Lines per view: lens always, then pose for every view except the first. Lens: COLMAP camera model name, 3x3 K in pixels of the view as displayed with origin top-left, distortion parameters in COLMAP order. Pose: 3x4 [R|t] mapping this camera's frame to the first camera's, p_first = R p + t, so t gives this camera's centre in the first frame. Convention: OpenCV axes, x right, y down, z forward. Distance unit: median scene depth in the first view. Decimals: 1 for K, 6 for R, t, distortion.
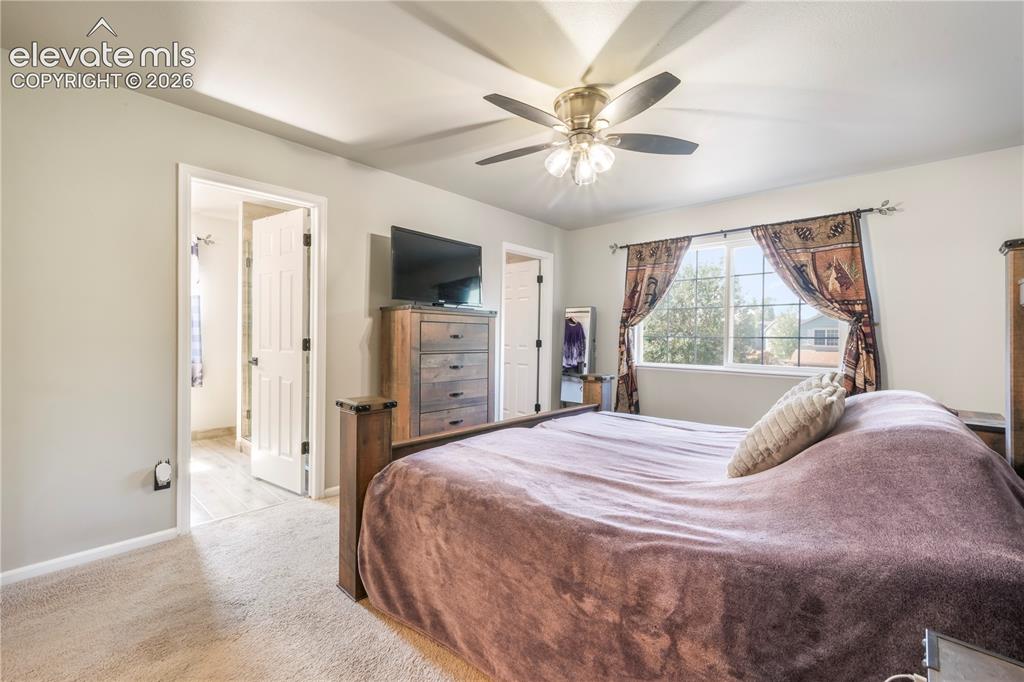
lens RADIAL K [[441.0, 0, 510.0], [0, 441.0, 340.9], [0, 0, 1]] dist [0.001419, 0.000296]
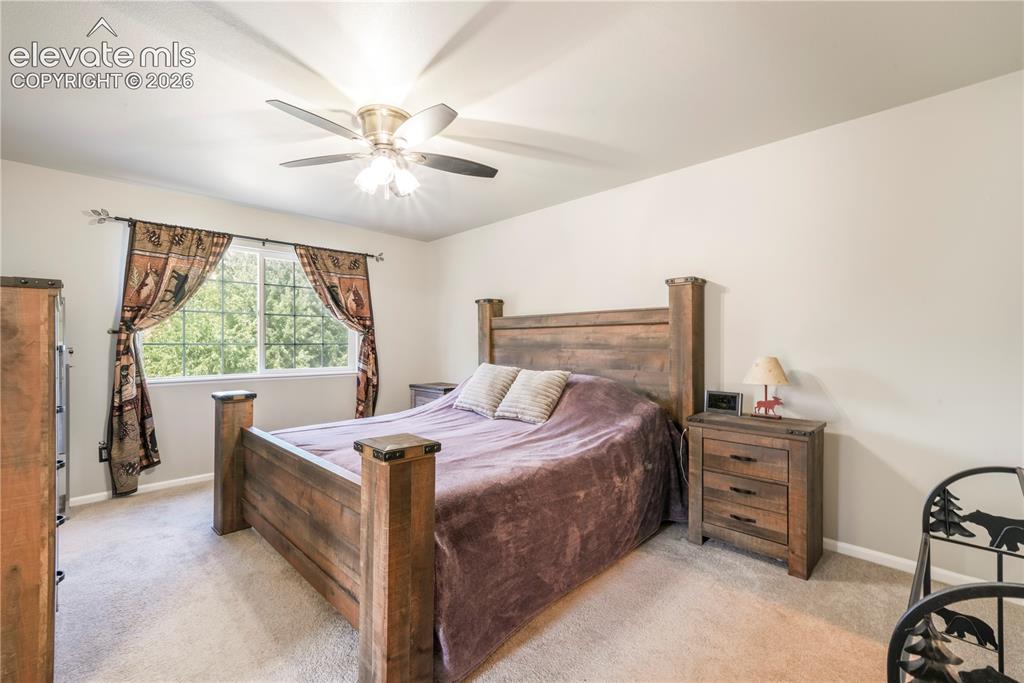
lens RADIAL K [[441.0, 0, 512.4], [0, 441.0, 344.2], [0, 0, 1]] dist [0.001419, 0.000296]
pose [[0.027369, -0.010663, 0.999569, -0.560034], [0.013733, 0.999853, 0.010290, -0.011510], [-0.999531, 0.013445, 0.027511, 0.441429]]
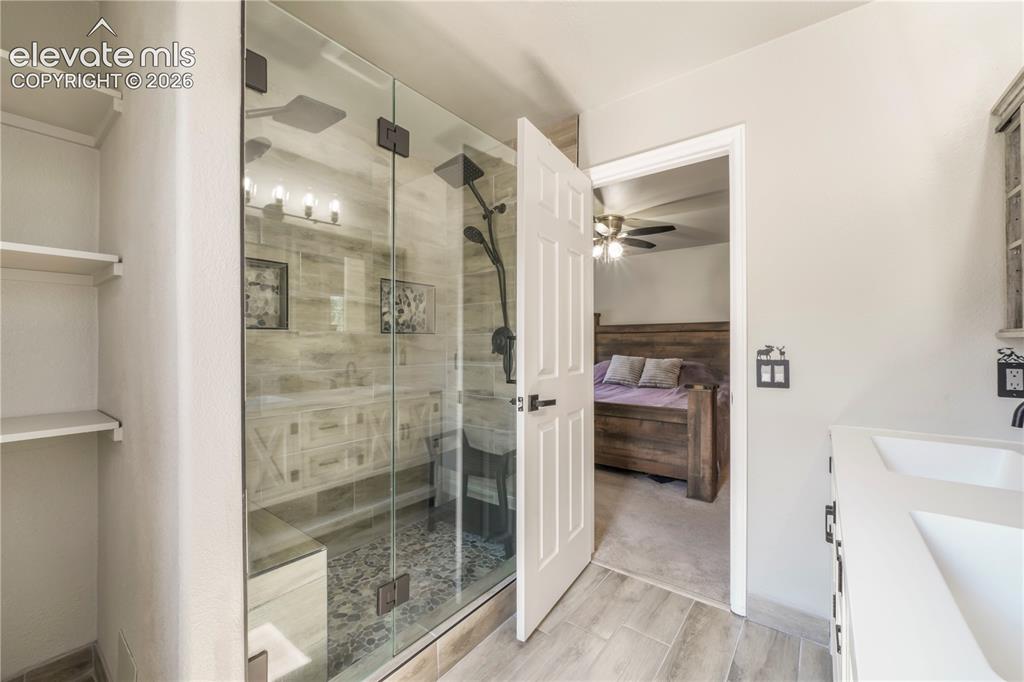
lens RADIAL K [[411.7, 0, 511.8], [0, 411.7, 342.0], [0, 0, 1]] dist [-0.000572, 0.000017]
pose [[-0.103125, -0.008540, 0.994632, -0.732601], [0.016970, 0.999802, 0.010344, -0.018044], [-0.994524, 0.017945, -0.102960, 0.678515]]
